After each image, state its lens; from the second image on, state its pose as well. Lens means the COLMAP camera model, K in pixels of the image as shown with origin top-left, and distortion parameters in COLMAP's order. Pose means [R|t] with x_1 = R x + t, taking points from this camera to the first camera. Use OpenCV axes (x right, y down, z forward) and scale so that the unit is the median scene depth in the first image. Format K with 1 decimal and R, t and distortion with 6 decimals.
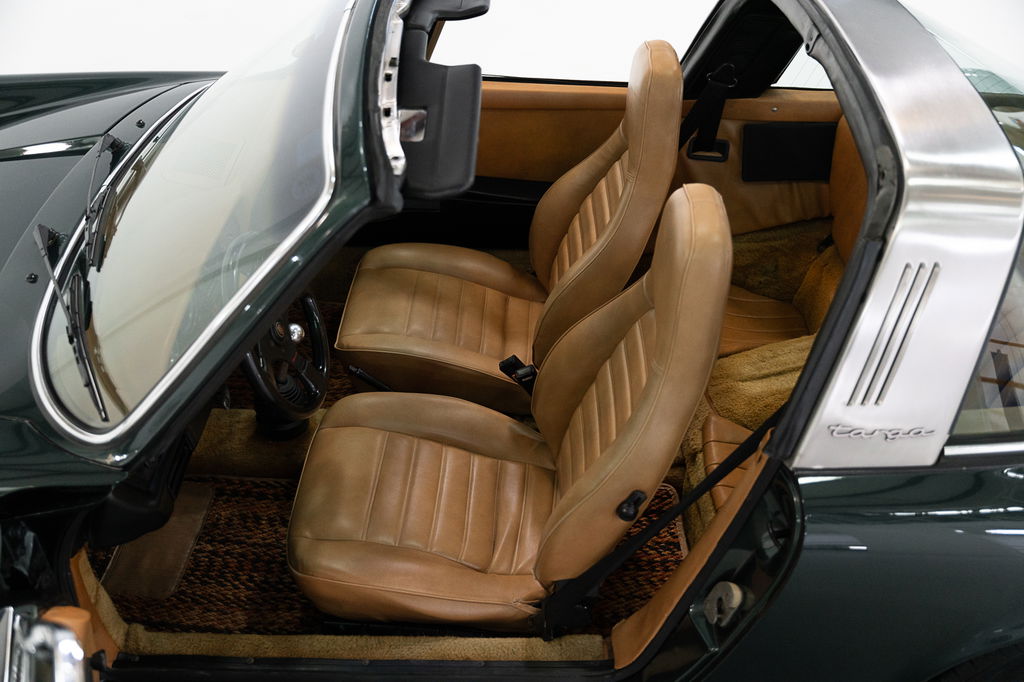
lens RADIAL K [[984.5, 0, 509.1], [0, 984.5, 342.0], [0, 0, 1]] dist [0.003158, 0.000000]
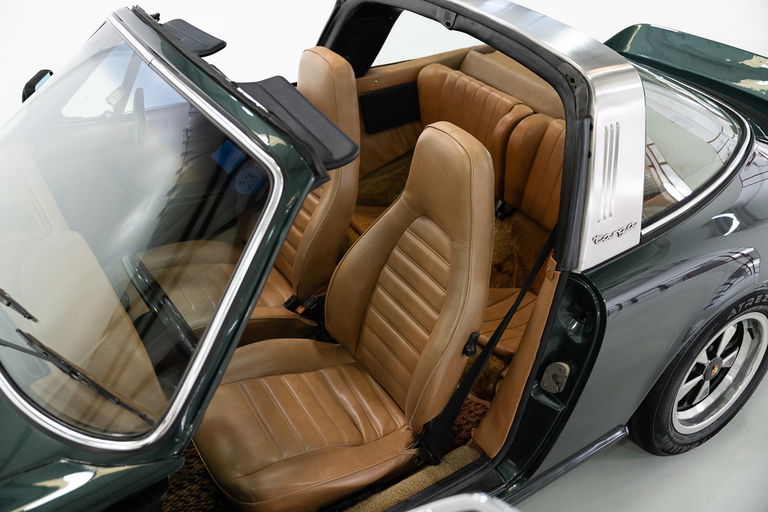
lens RADIAL K [[738.4, 0, 381.8], [0, 738.4, 256.8], [0, 0, 1]] dist [0.003158, 0.000000]
pose [[0.841201, -0.315980, 0.438792, -0.387866], [0.338294, 0.940600, 0.028801, -0.028187], [-0.421828, 0.124213, 0.898127, 0.060936]]
